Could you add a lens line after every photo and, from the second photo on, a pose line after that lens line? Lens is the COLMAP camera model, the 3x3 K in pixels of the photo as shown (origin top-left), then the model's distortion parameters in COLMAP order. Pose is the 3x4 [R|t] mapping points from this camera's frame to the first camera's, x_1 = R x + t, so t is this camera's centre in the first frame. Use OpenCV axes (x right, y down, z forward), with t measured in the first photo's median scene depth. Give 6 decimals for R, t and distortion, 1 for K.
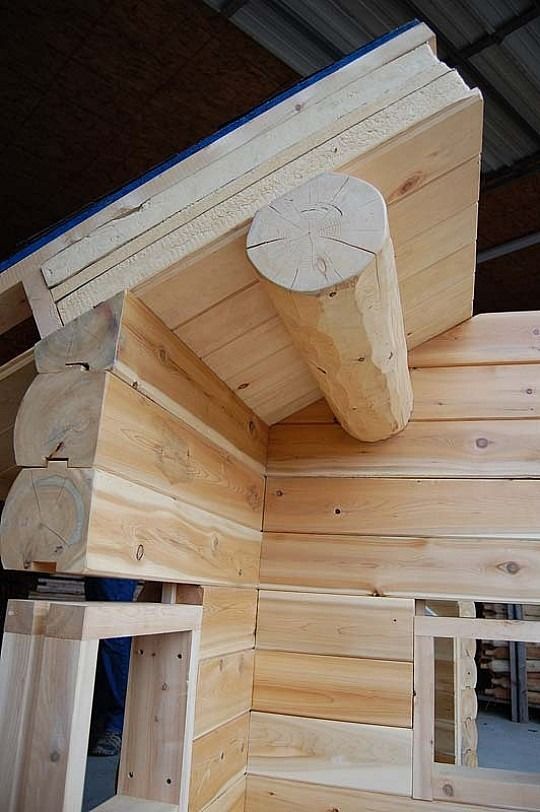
lens RADIAL K [[633.9, 0, 270.0], [0, 633.9, 406.0], [0, 0, 1]] dist [-0.092633, 0.035390]
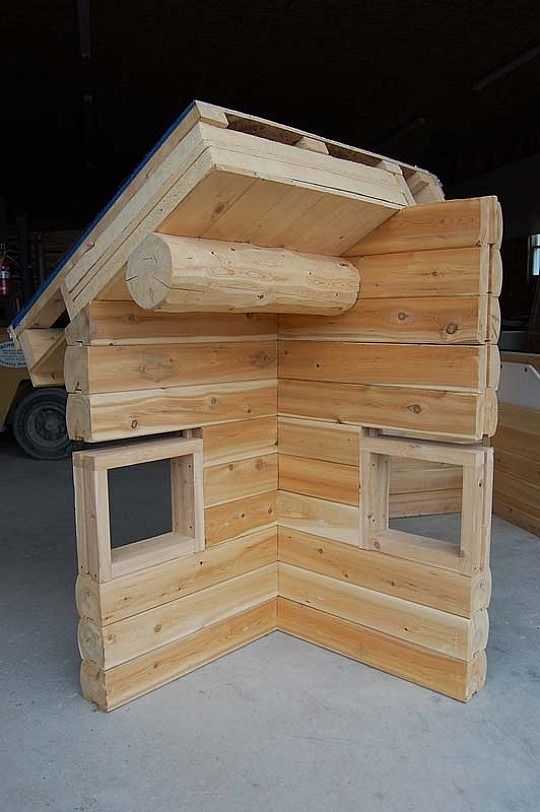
lens RADIAL K [[699.9, 0, 271.9], [0, 699.9, 409.9], [0, 0, 1]] dist [-0.079693, -0.001274]
pose [[0.883675, -0.005408, -0.468070, 1.073547], [0.186580, 0.921138, 0.341603, -0.427581], [0.429310, -0.389199, 0.814995, -0.532270]]
